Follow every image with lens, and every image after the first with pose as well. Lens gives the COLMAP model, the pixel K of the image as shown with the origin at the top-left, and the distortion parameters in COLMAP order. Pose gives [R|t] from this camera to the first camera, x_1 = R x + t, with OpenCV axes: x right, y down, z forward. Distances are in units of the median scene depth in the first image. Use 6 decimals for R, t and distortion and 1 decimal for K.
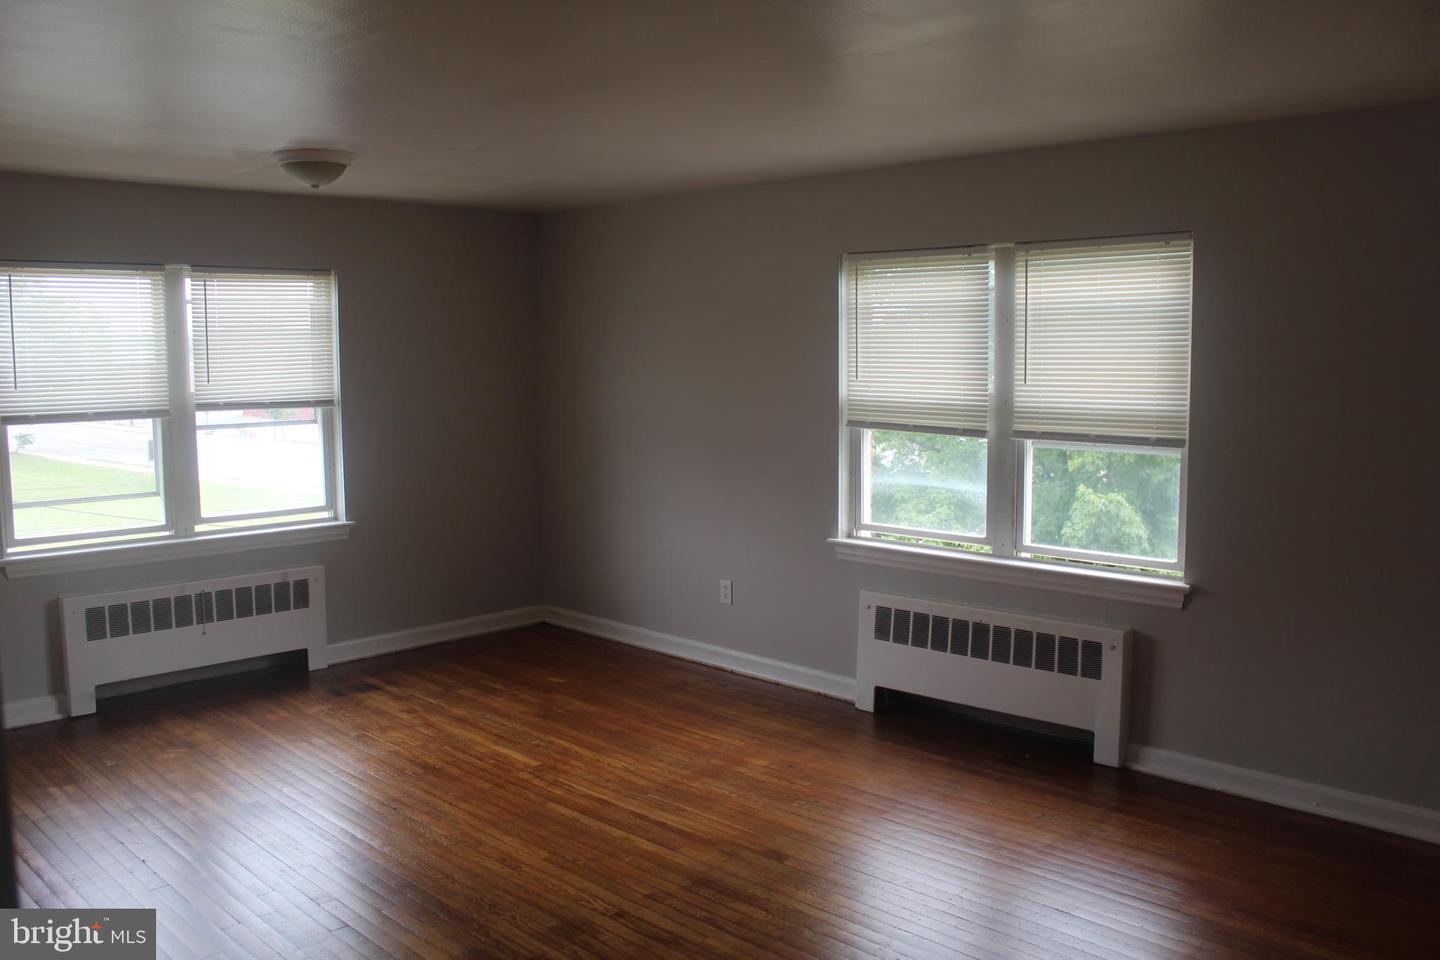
lens RADIAL K [[1217.8, 0, 714.0], [0, 1217.8, 481.9], [0, 0, 1]] dist [-0.076497, 0.032933]
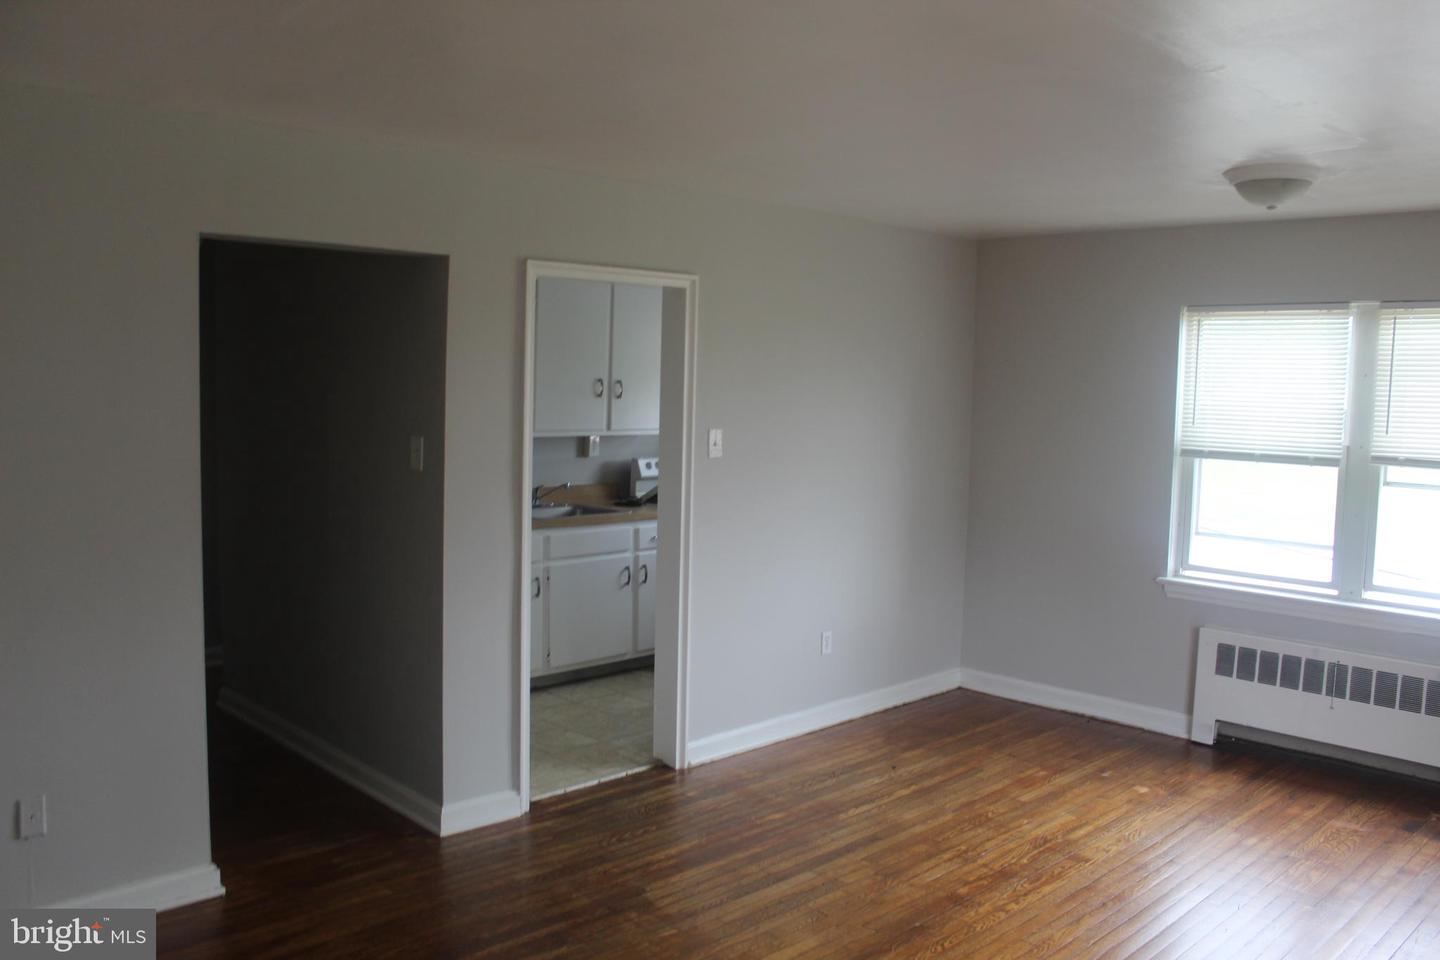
lens RADIAL K [[1217.8, 0, 717.7], [0, 1217.8, 474.3], [0, 0, 1]] dist [-0.076497, 0.032933]
pose [[0.018972, 0.087978, -0.995942, 0.457973], [-0.137763, 0.986850, 0.084550, -0.061039], [0.990284, 0.135600, 0.030843, 0.504694]]
